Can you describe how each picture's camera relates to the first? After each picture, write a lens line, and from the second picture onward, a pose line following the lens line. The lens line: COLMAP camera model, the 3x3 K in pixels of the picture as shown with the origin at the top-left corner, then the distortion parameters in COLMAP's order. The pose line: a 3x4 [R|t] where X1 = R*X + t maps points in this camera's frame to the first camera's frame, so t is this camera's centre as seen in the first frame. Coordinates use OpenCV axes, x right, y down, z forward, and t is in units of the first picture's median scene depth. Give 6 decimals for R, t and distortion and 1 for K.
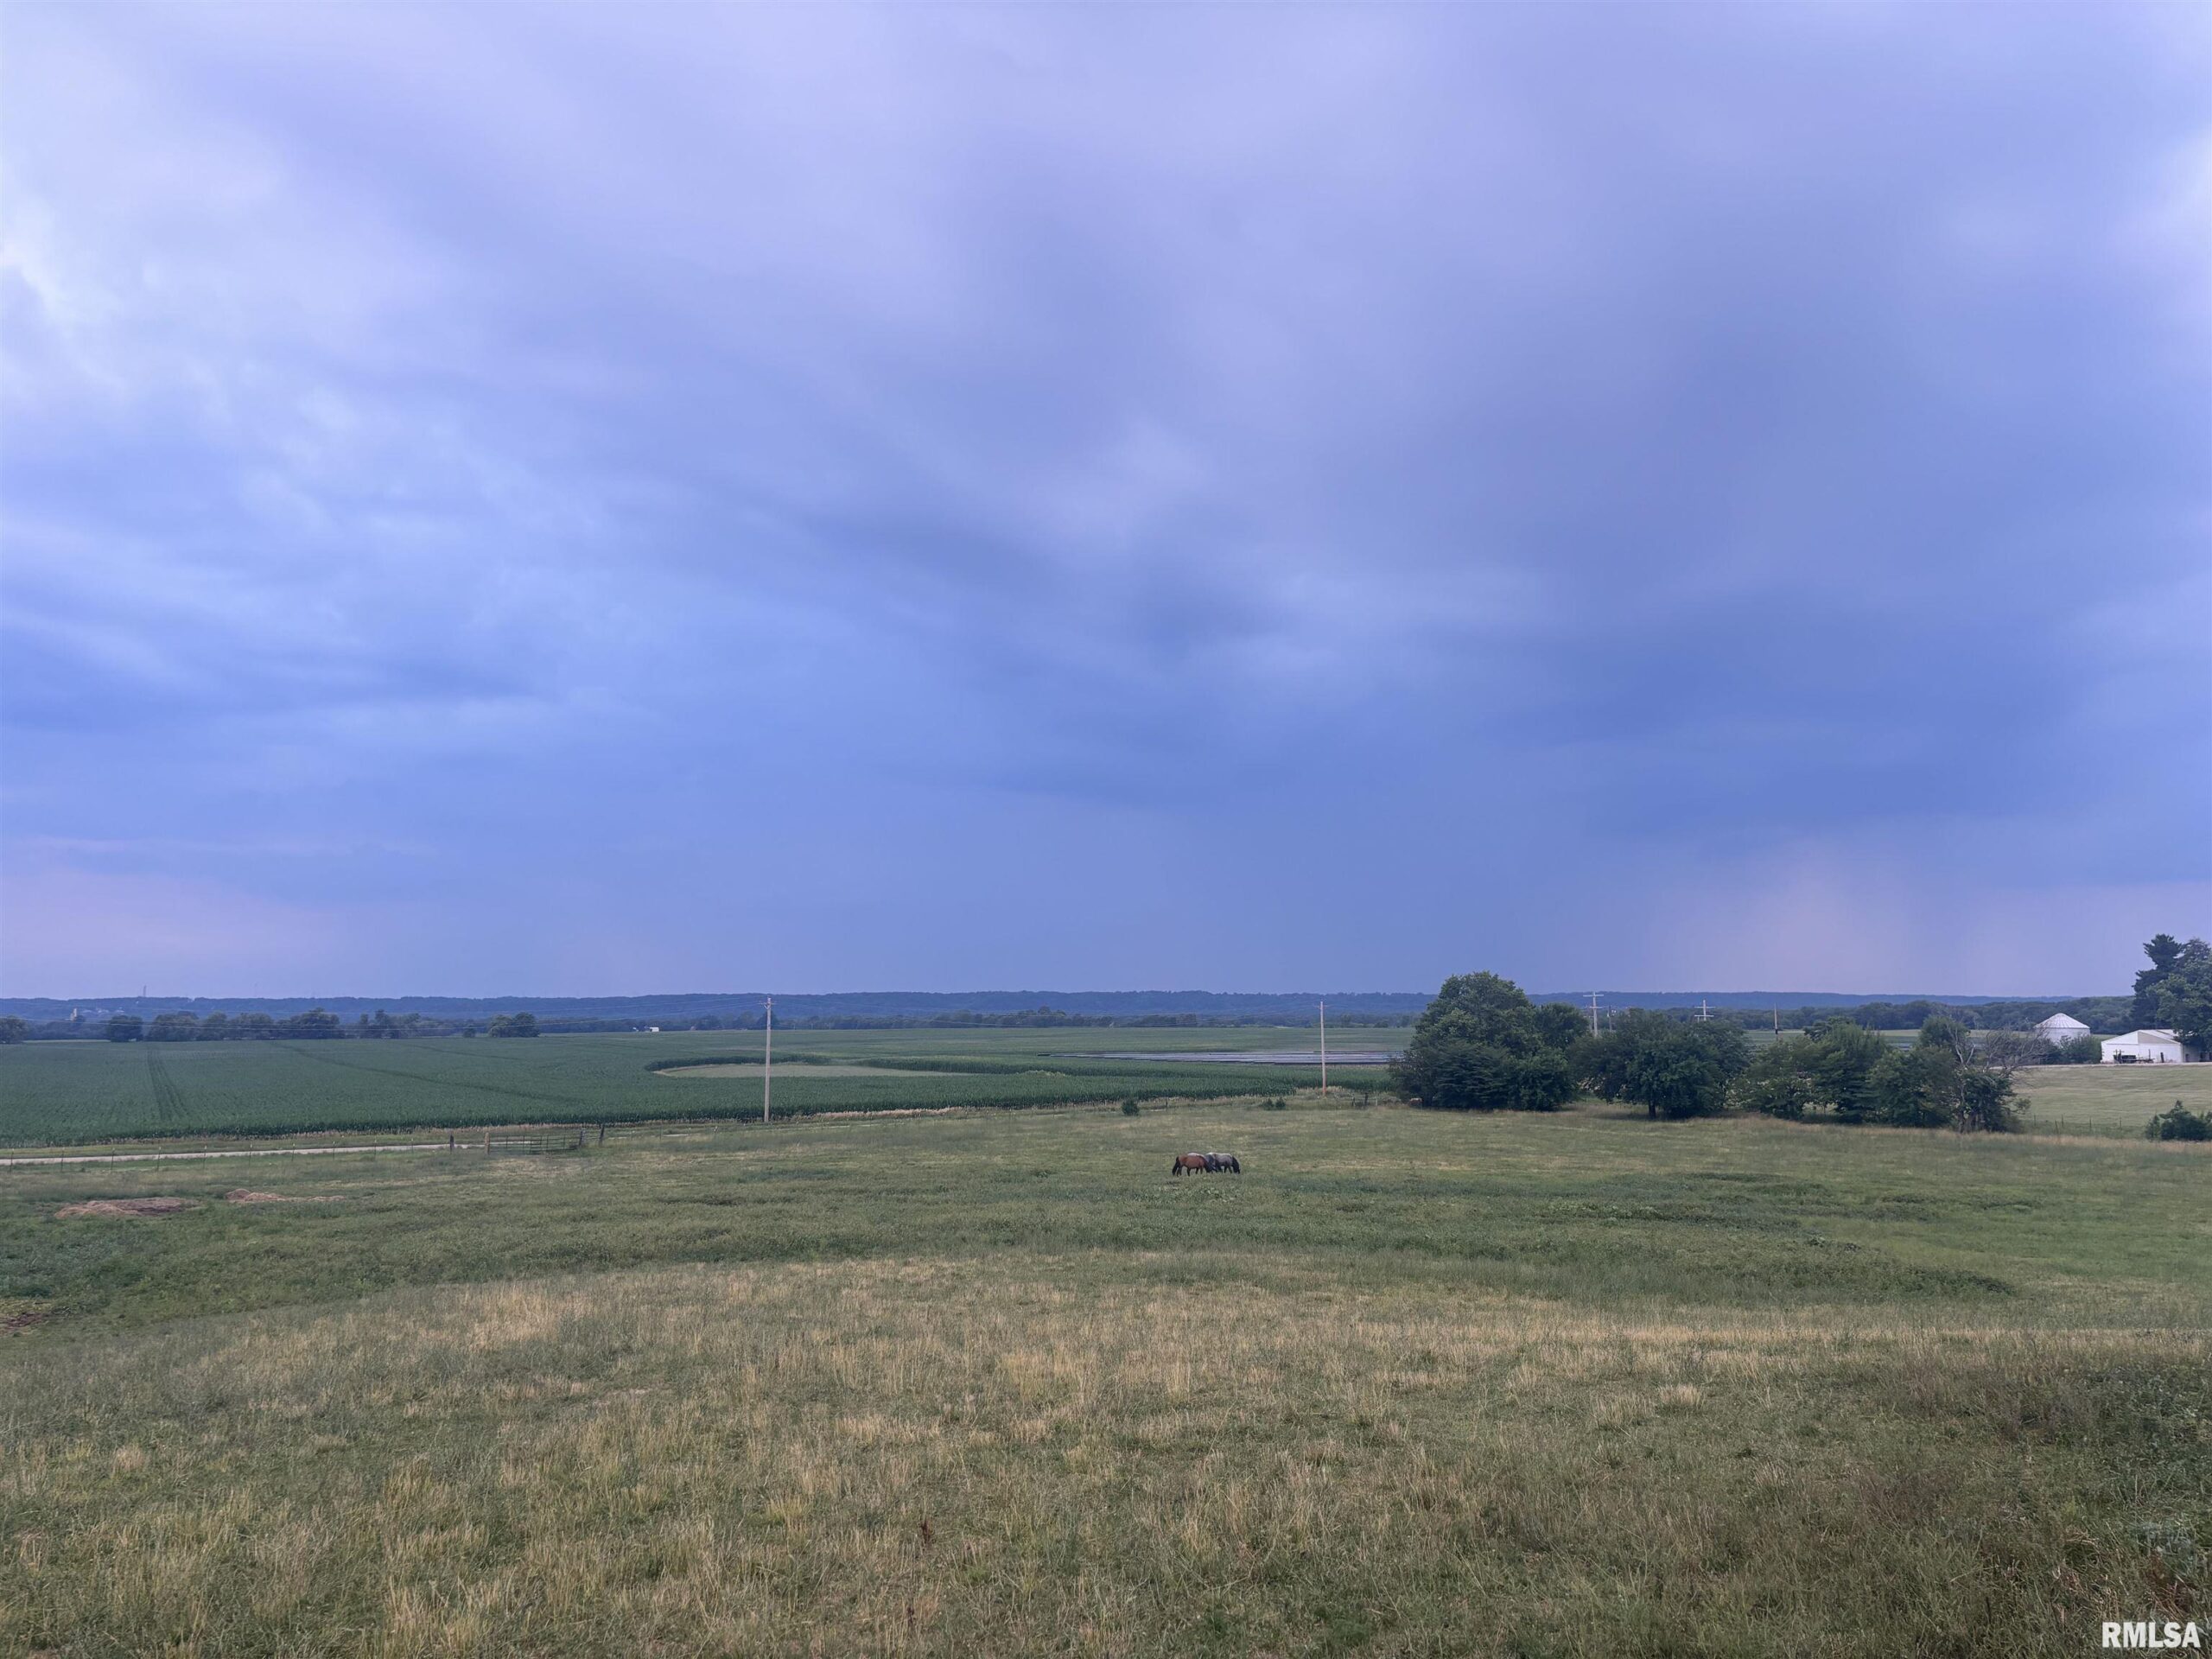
lens RADIAL K [[1650.0, 0, 1090.2], [0, 1650.0, 818.9], [0, 0, 1]] dist [0.065467, -0.077273]
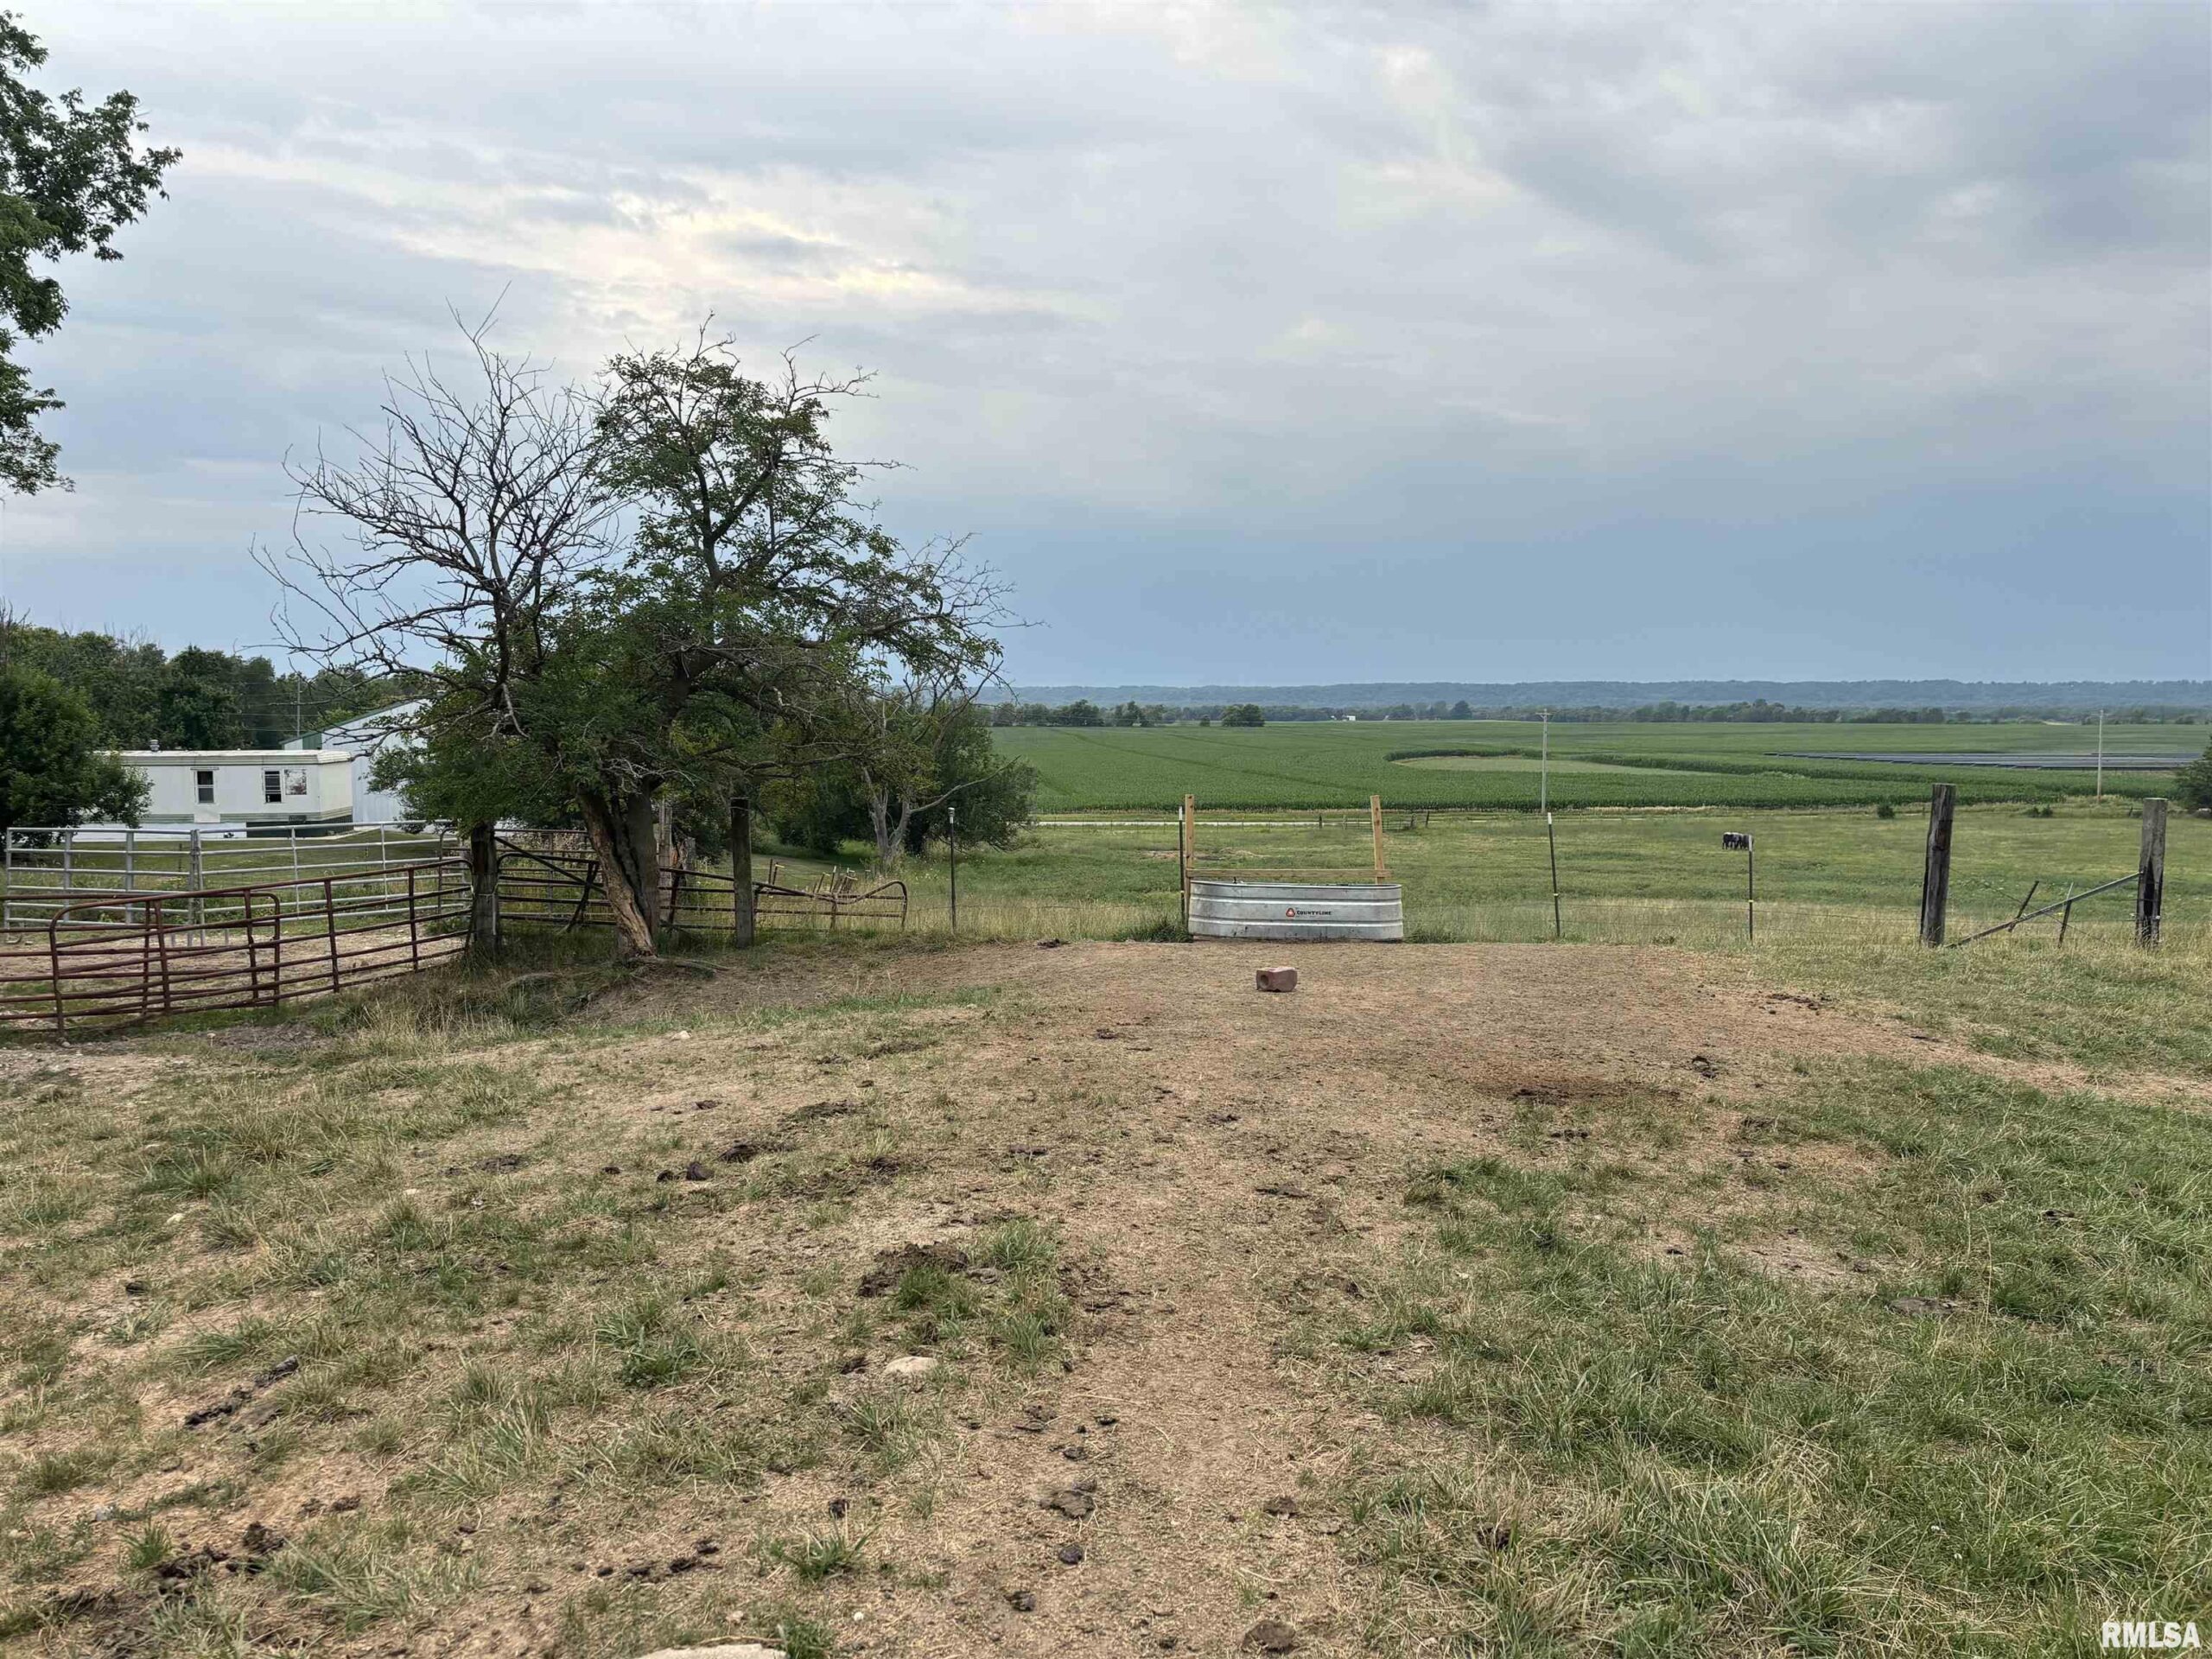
lens RADIAL K [[1650.0, 0, 1090.2], [0, 1650.0, 818.9], [0, 0, 1]] dist [0.065467, -0.077273]
pose [[0.918448, 0.031916, -0.394252, -0.026662], [0.042119, 0.983181, 0.177711, -0.039896], [0.393293, -0.179824, 0.901656, -0.211545]]
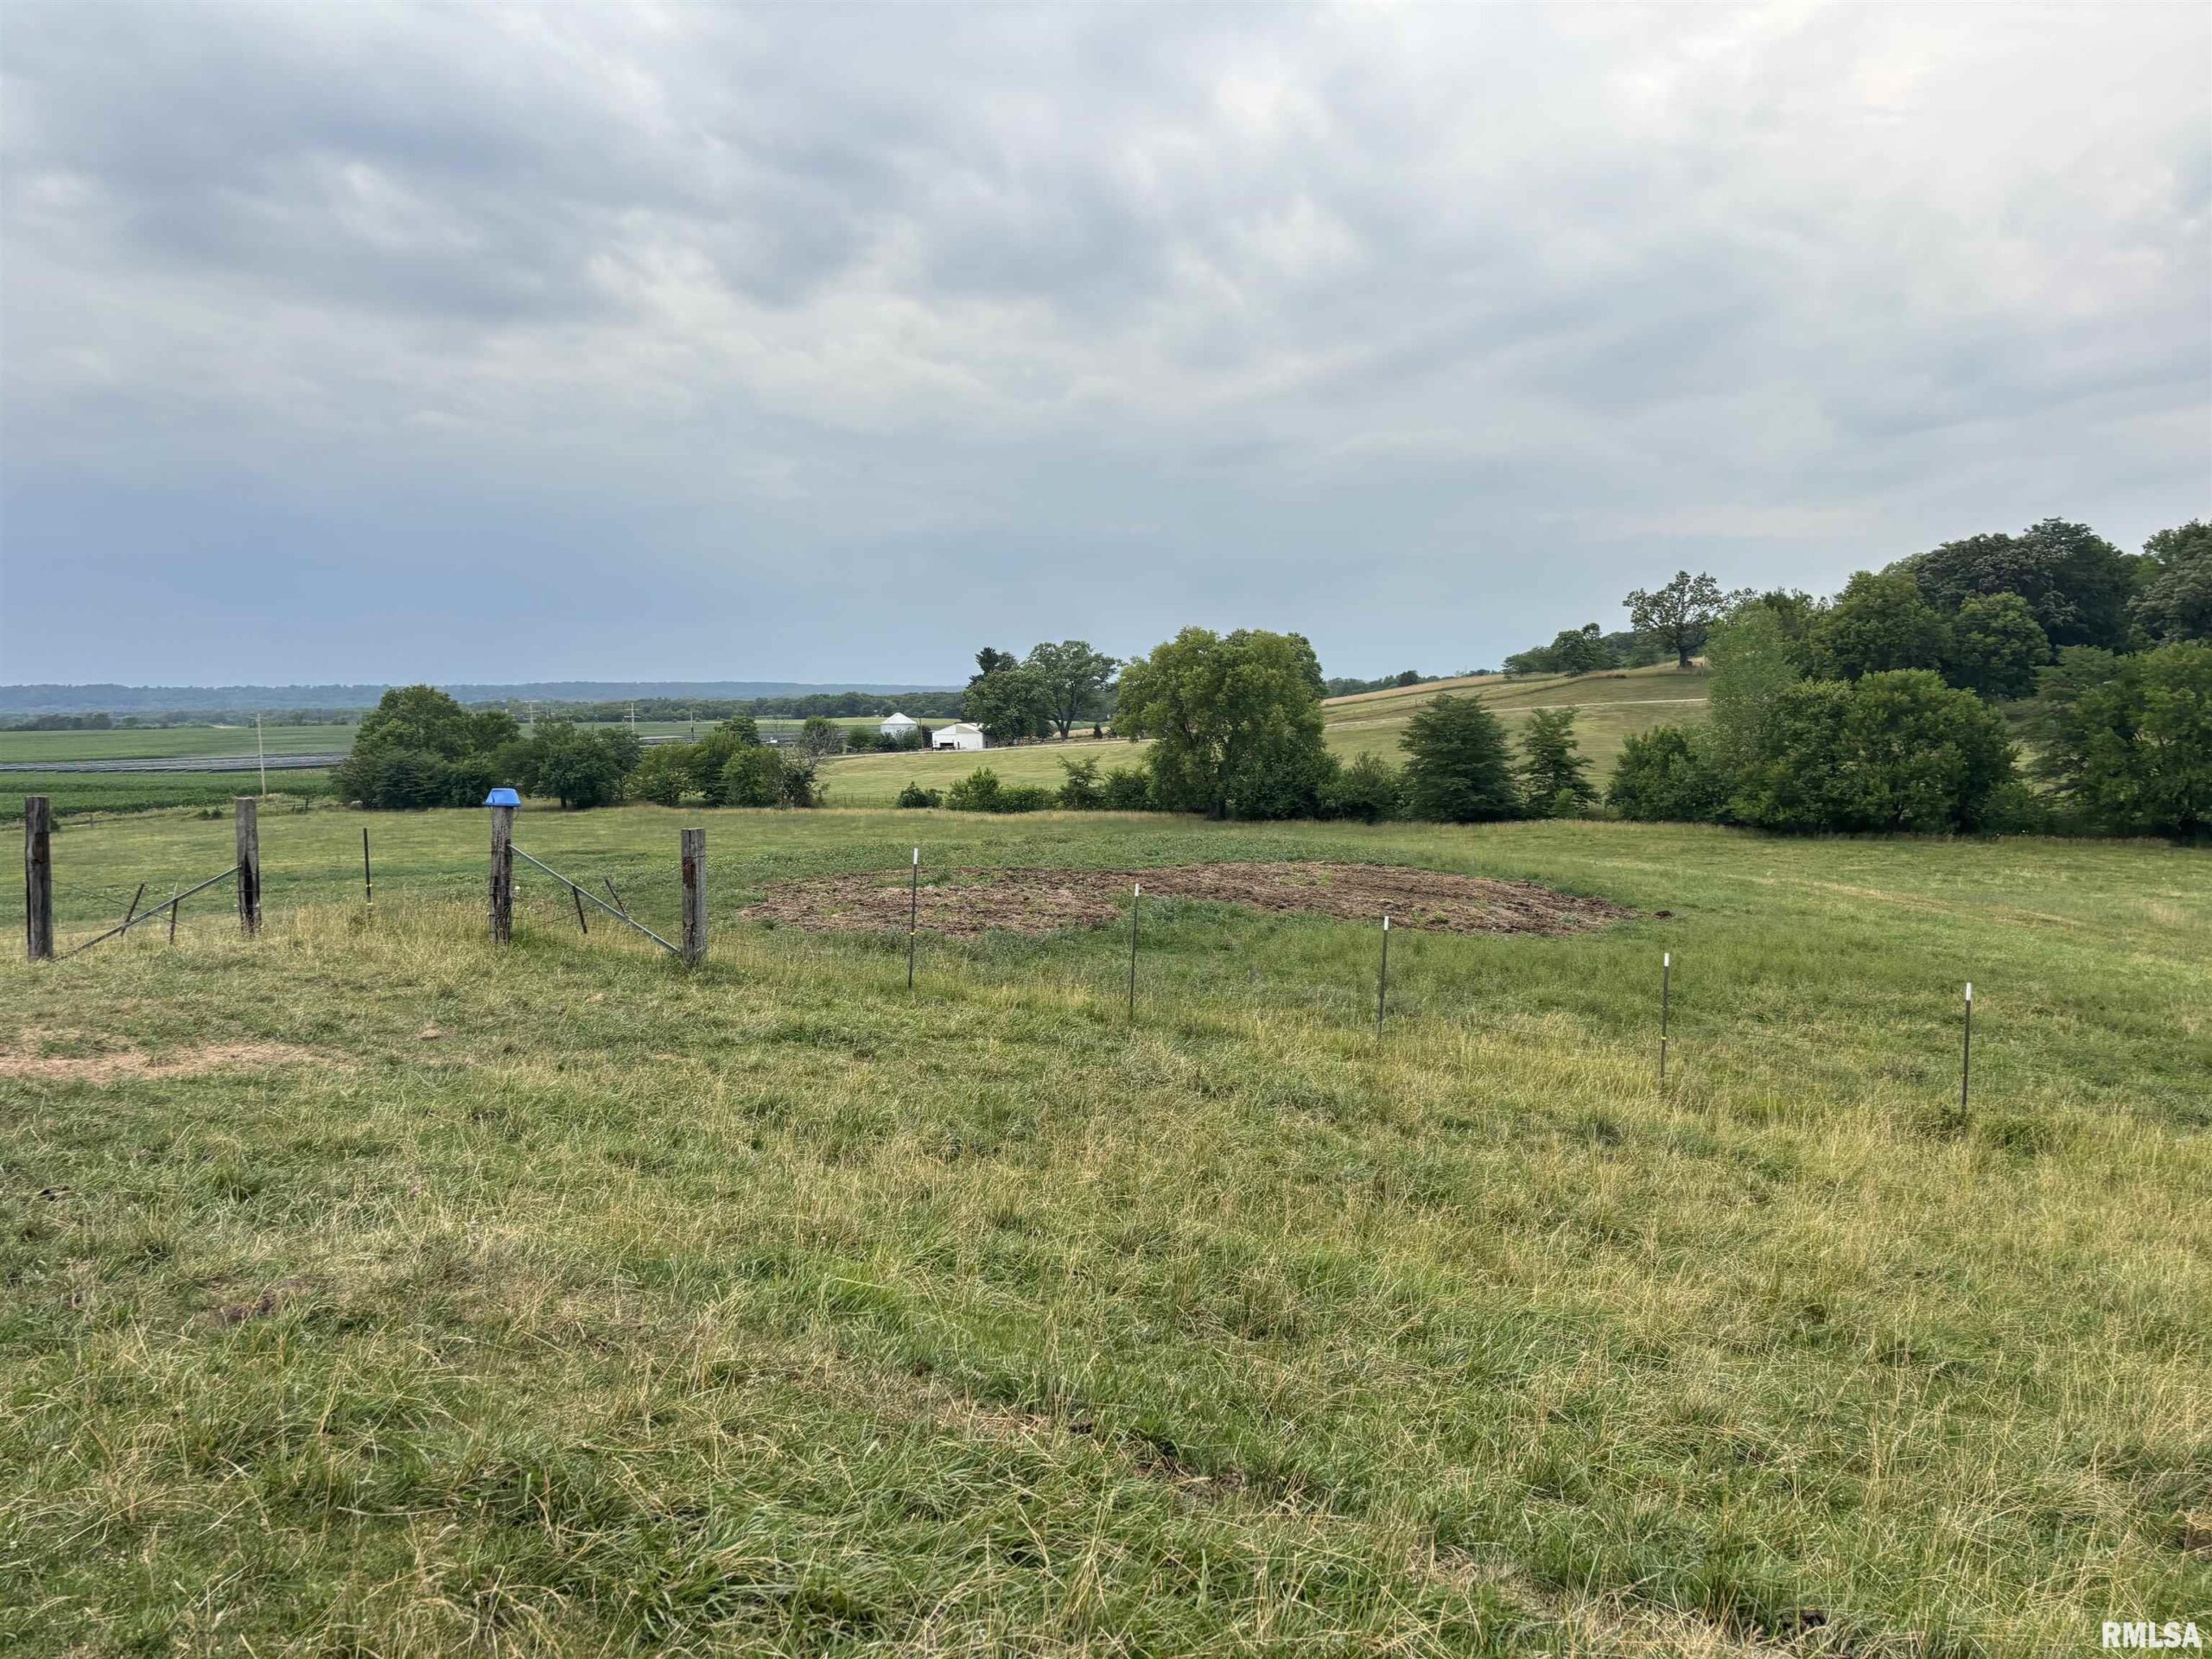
lens RADIAL K [[1654.1, 0, 1088.8], [0, 1654.1, 860.5], [0, 0, 1]] dist [0.054472, -0.060844]
pose [[0.829746, -0.062721, 0.554606, -0.020484], [-0.054668, 0.979755, 0.192590, -0.041253], [-0.555458, -0.190120, 0.809519, -0.218920]]
